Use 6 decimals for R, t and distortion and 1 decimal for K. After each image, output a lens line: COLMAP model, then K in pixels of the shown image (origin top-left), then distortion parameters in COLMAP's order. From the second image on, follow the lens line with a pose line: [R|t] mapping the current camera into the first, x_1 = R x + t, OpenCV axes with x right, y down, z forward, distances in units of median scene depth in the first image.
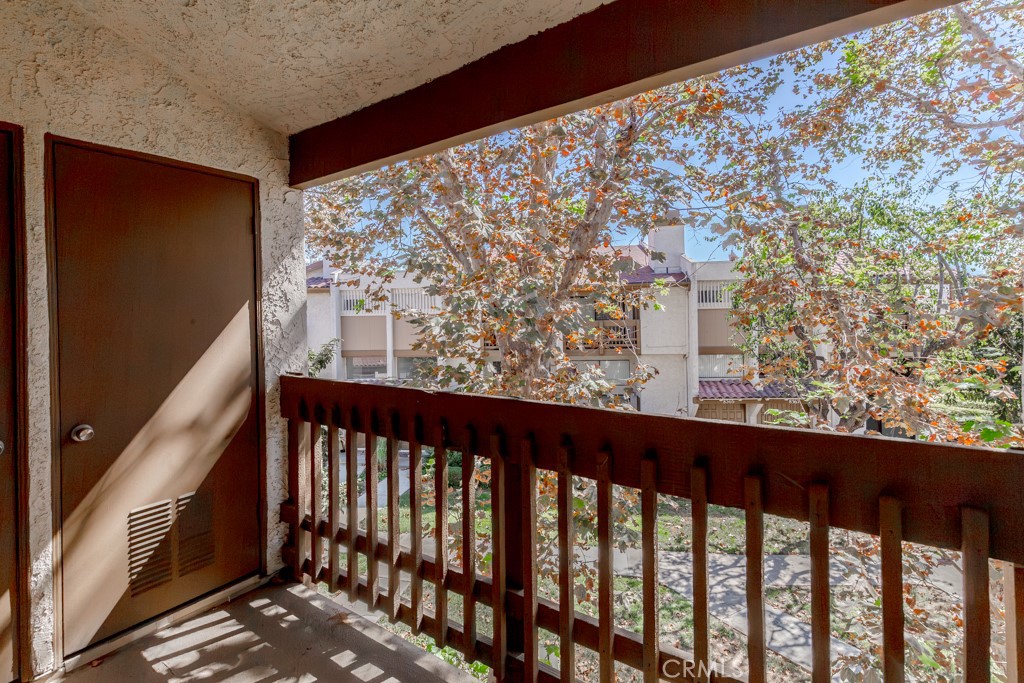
lens RADIAL K [[475.5, 0, 512.0], [0, 475.5, 341.5], [0, 0, 1]] dist [0.003230, 0.000233]
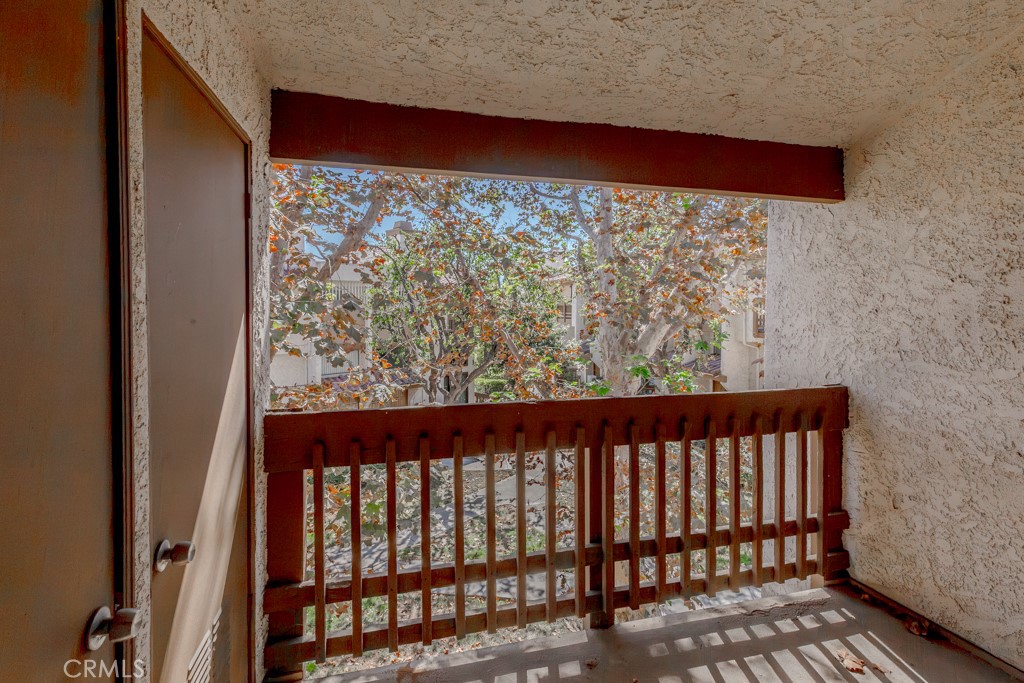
lens RADIAL K [[472.8, 0, 511.3], [0, 472.8, 345.8], [0, 0, 1]] dist [0.003281, 0.000558]
pose [[0.667791, -0.051485, 0.742567, -0.776172], [0.038311, 0.998660, 0.034788, -0.048551], [-0.743363, 0.005217, 0.668868, 0.231660]]
